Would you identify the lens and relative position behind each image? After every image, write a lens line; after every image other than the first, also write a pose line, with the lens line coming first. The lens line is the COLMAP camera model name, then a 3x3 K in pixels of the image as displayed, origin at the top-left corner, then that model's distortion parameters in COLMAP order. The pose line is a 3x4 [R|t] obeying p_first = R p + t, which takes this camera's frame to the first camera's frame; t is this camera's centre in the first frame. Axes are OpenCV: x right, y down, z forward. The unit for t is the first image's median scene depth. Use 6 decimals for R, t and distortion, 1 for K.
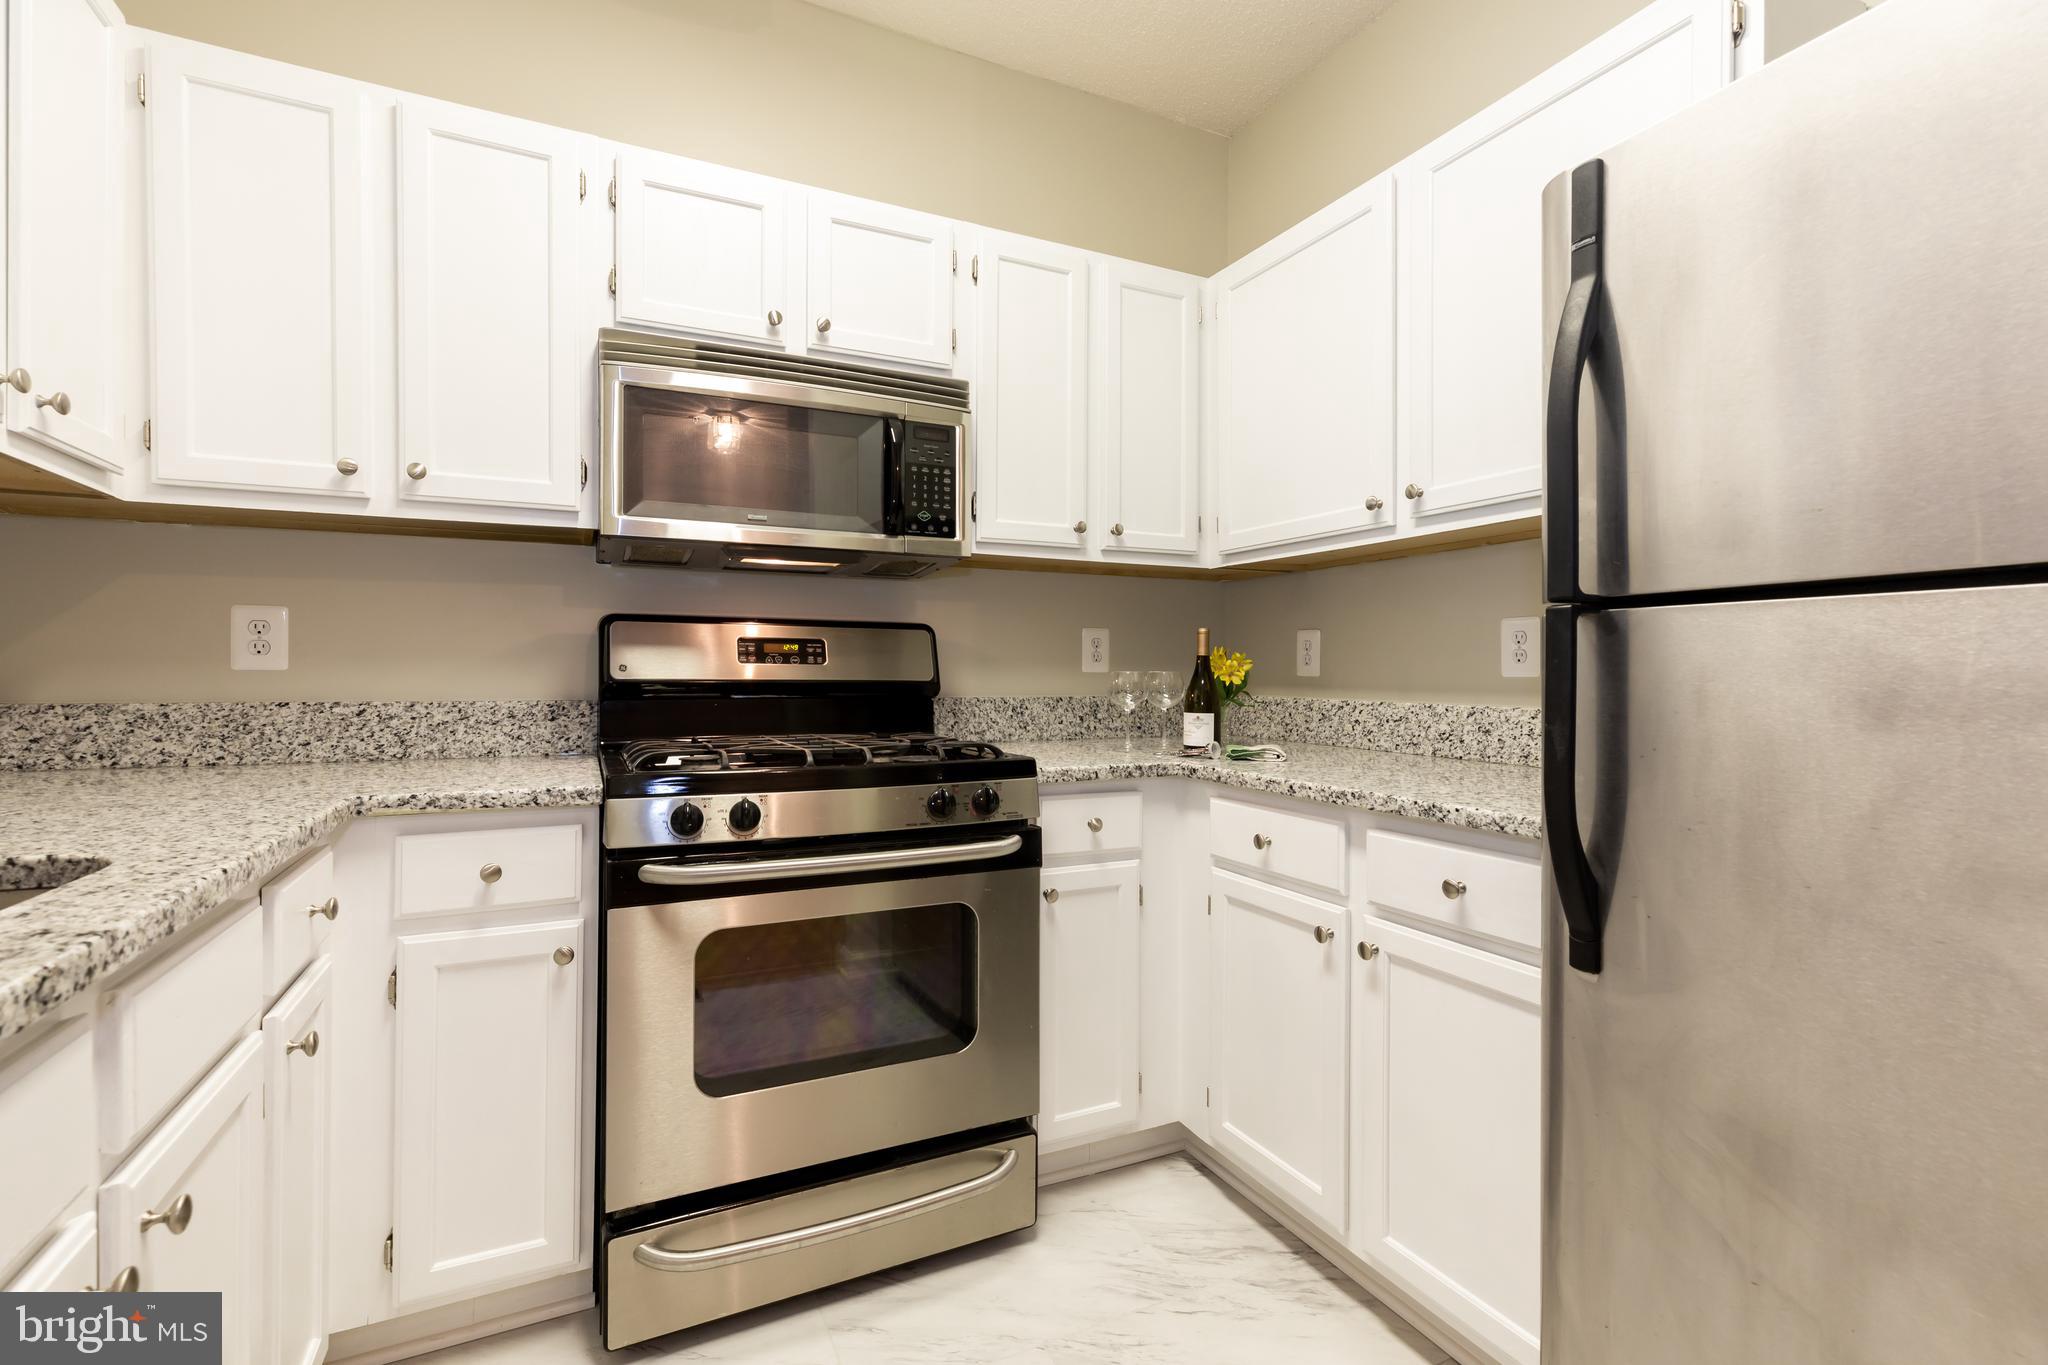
lens RADIAL K [[925.8, 0, 1022.4], [0, 925.8, 678.6], [0, 0, 1]] dist [0.004422, 0.000552]
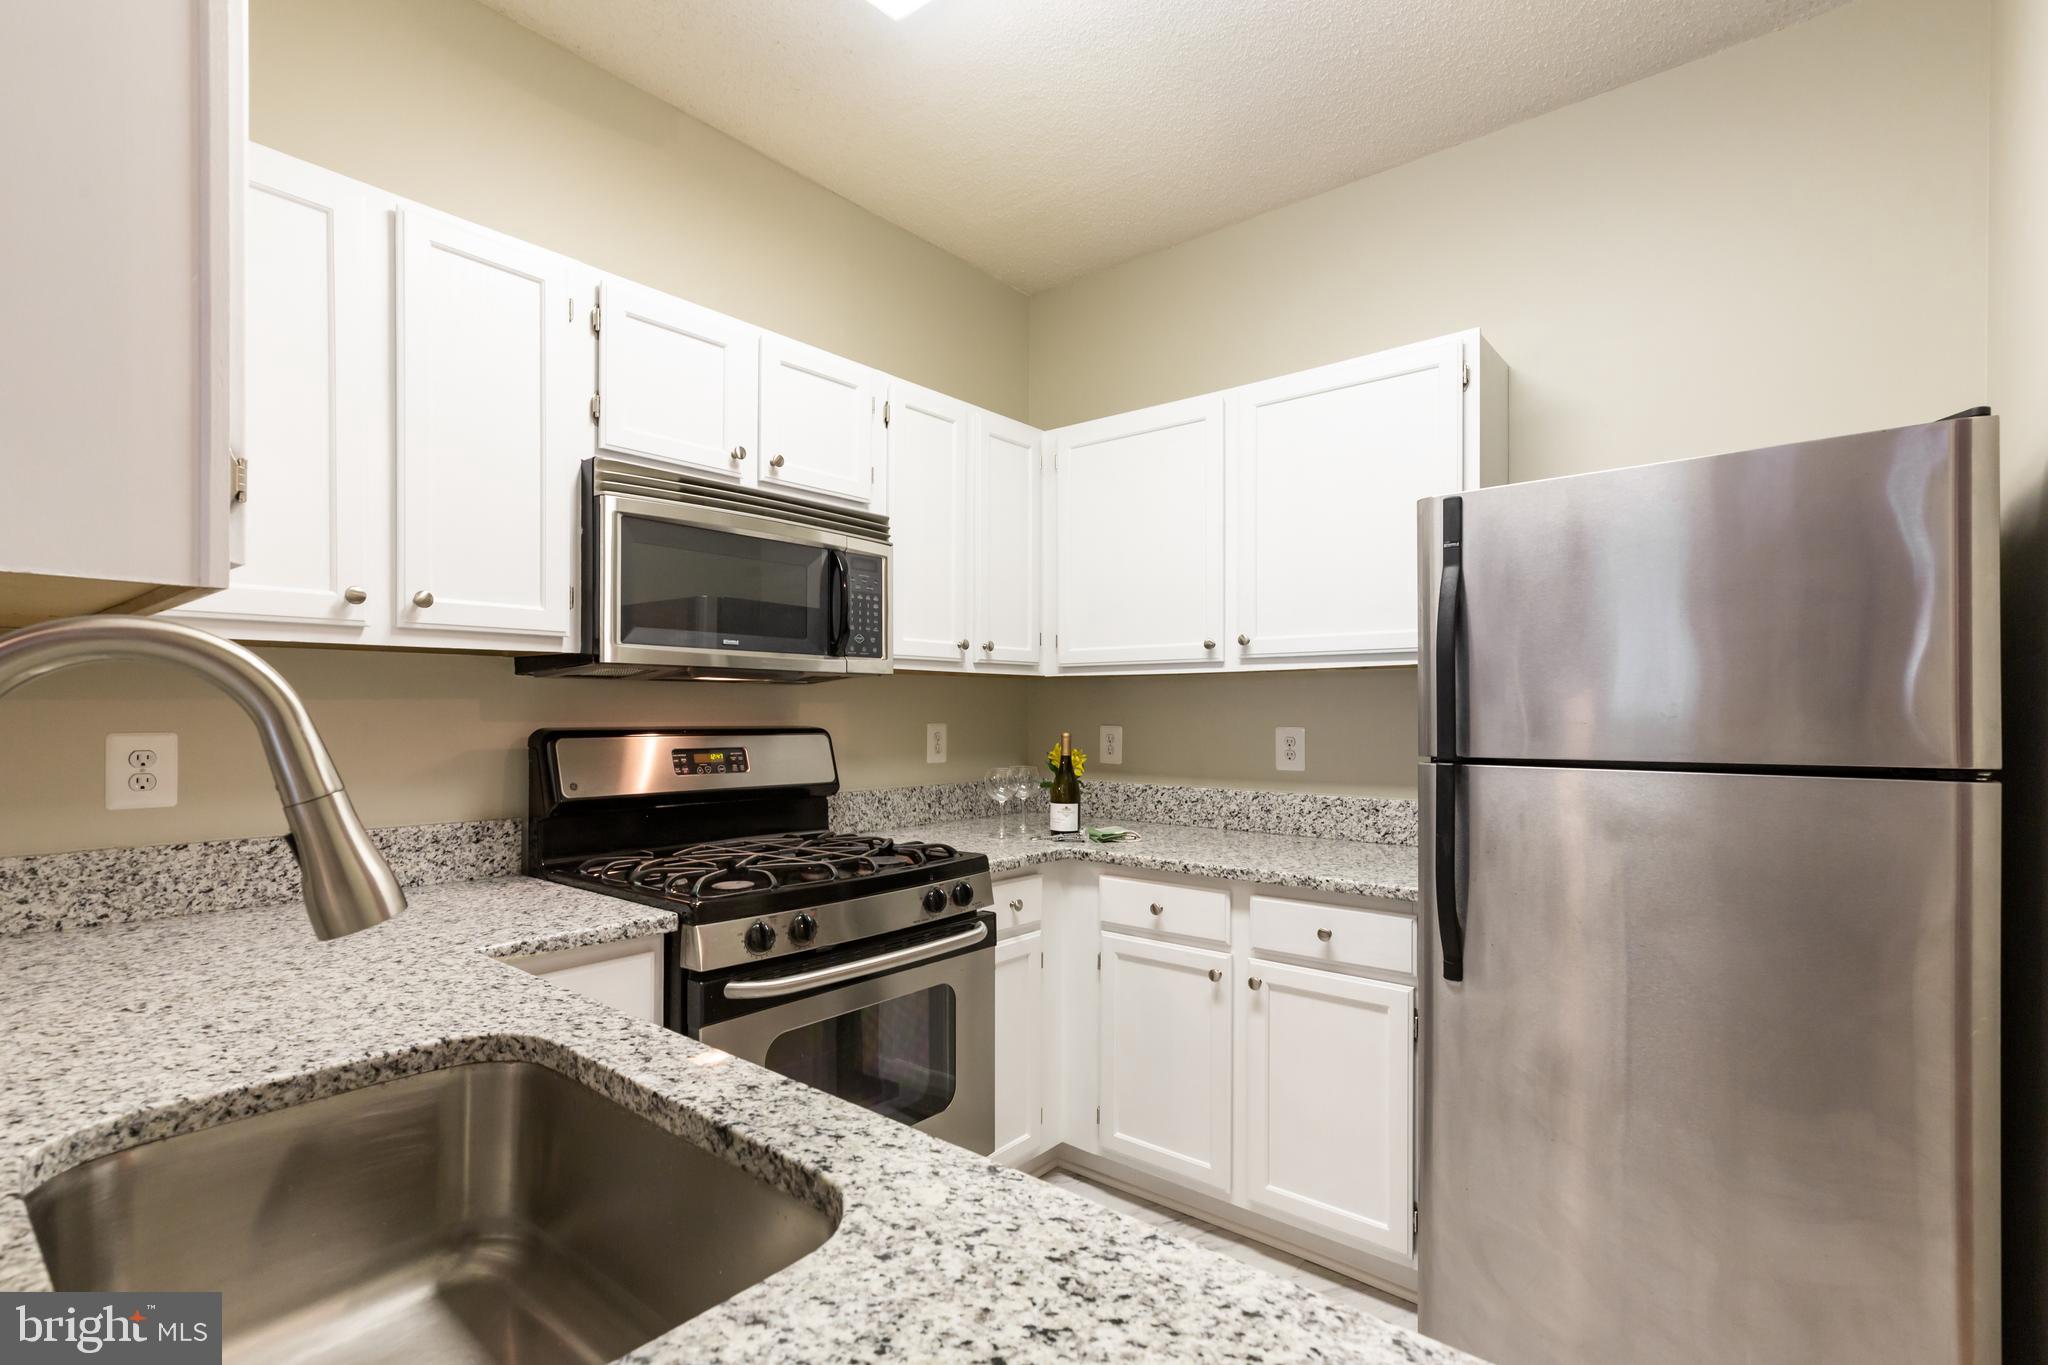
lens RADIAL K [[970.5, 0, 1013.9], [0, 970.5, 718.0], [0, 0, 1]] dist [0.005439, 0.000352]
pose [[0.910495, -0.004801, 0.413493, -0.458648], [0.004369, 0.999988, 0.001990, -0.089980], [-0.413498, -0.000005, 0.910505, -0.147058]]
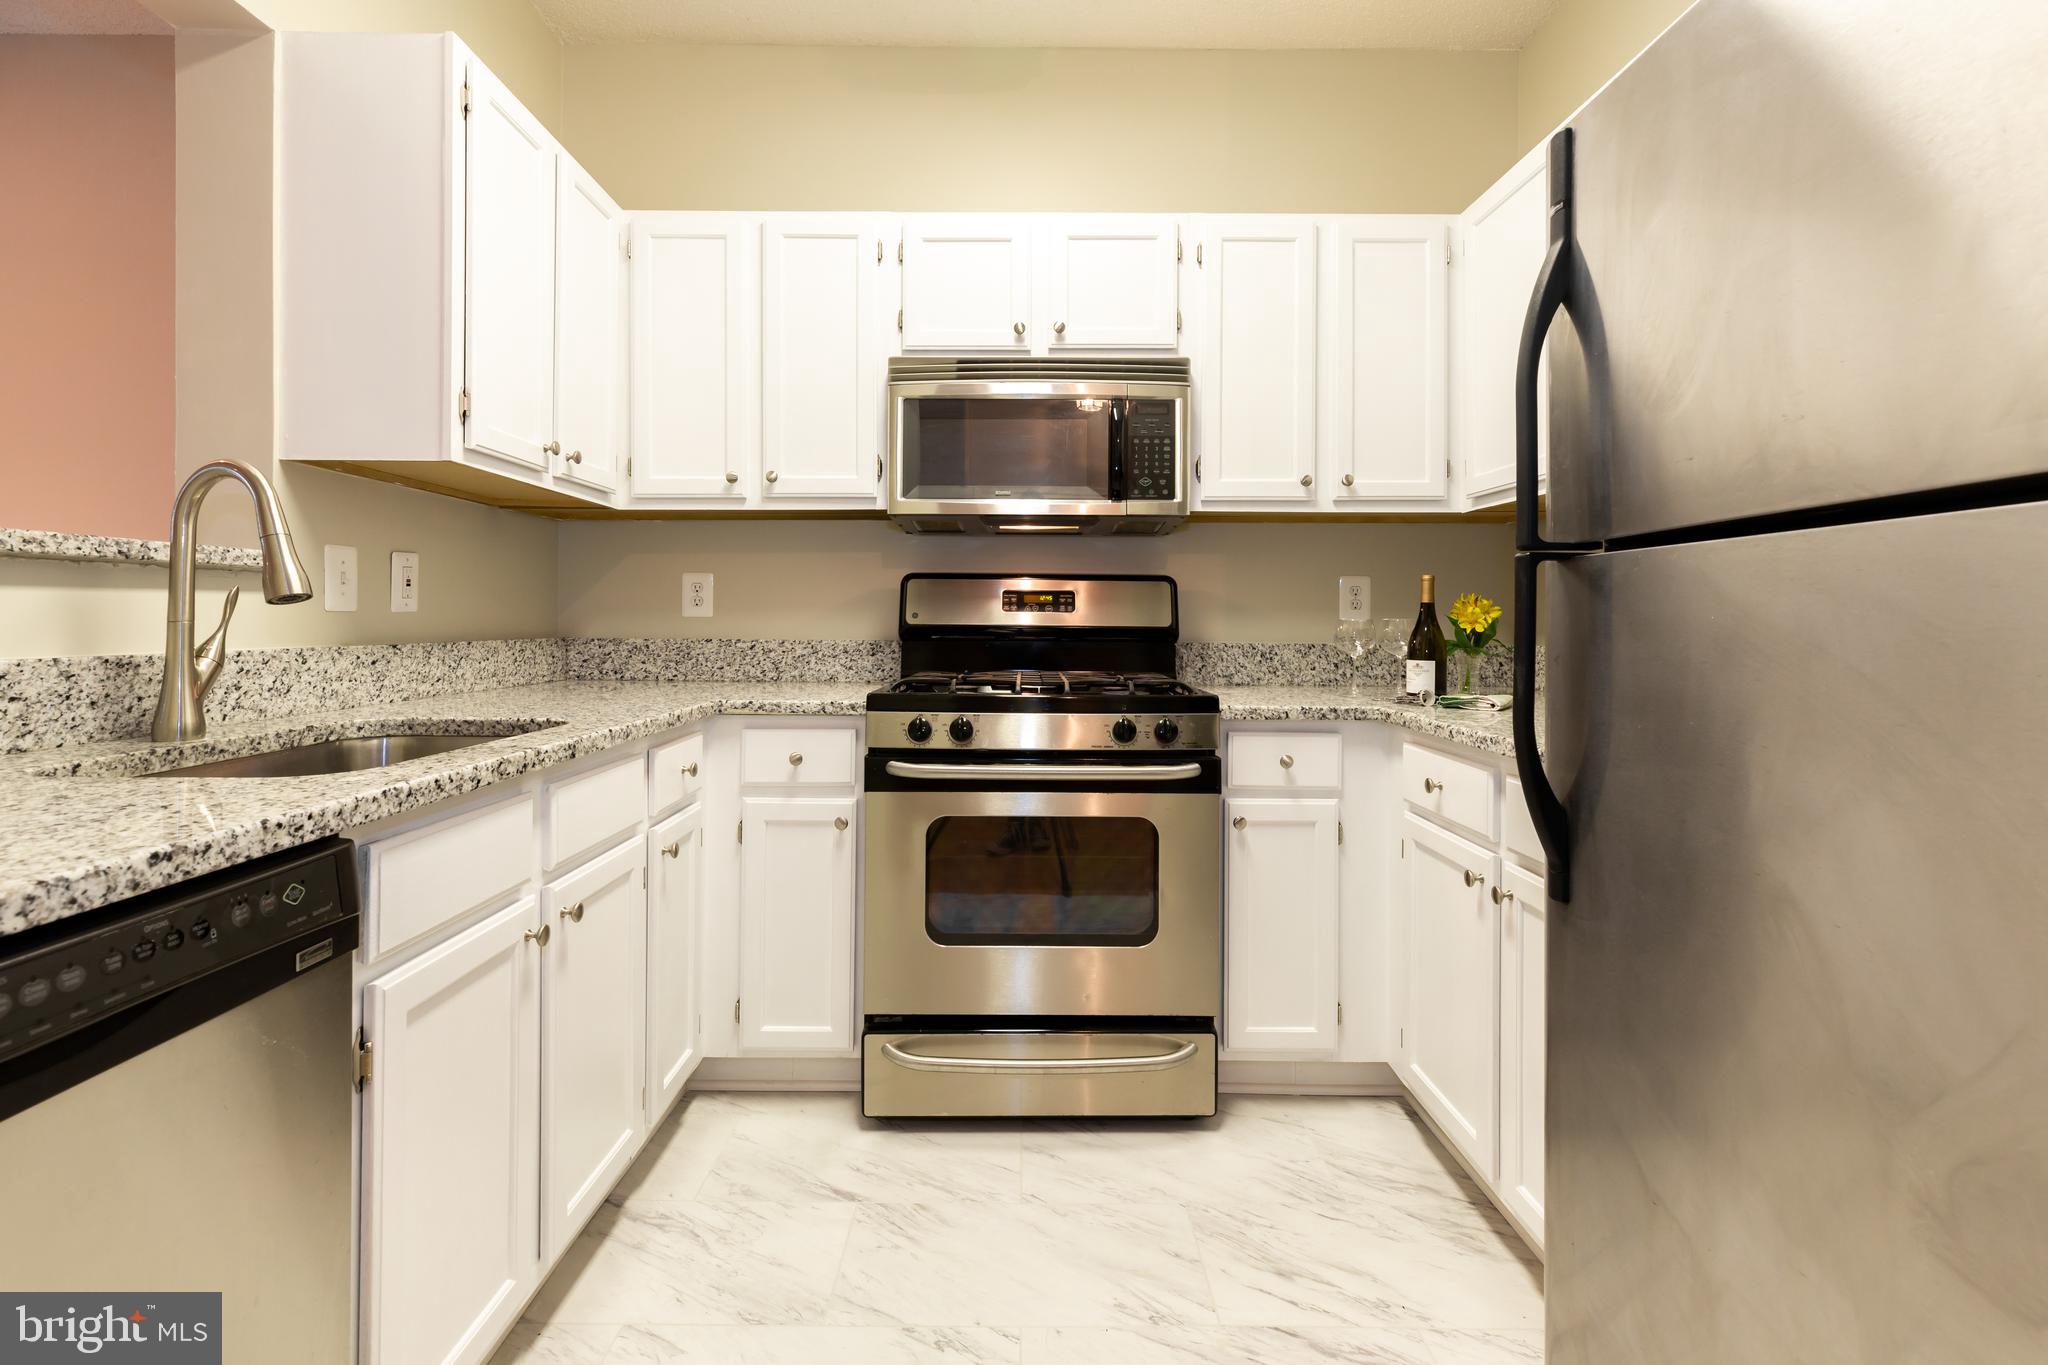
lens RADIAL K [[949.9, 0, 1017.4], [0, 949.9, 622.6], [0, 0, 1]] dist [0.003707, 0.000117]
pose [[0.899292, 0.002588, -0.437341, 0.288716], [-0.005134, 0.999976, -0.004639, 0.004184], [0.437318, 0.006417, 0.899284, -0.128573]]
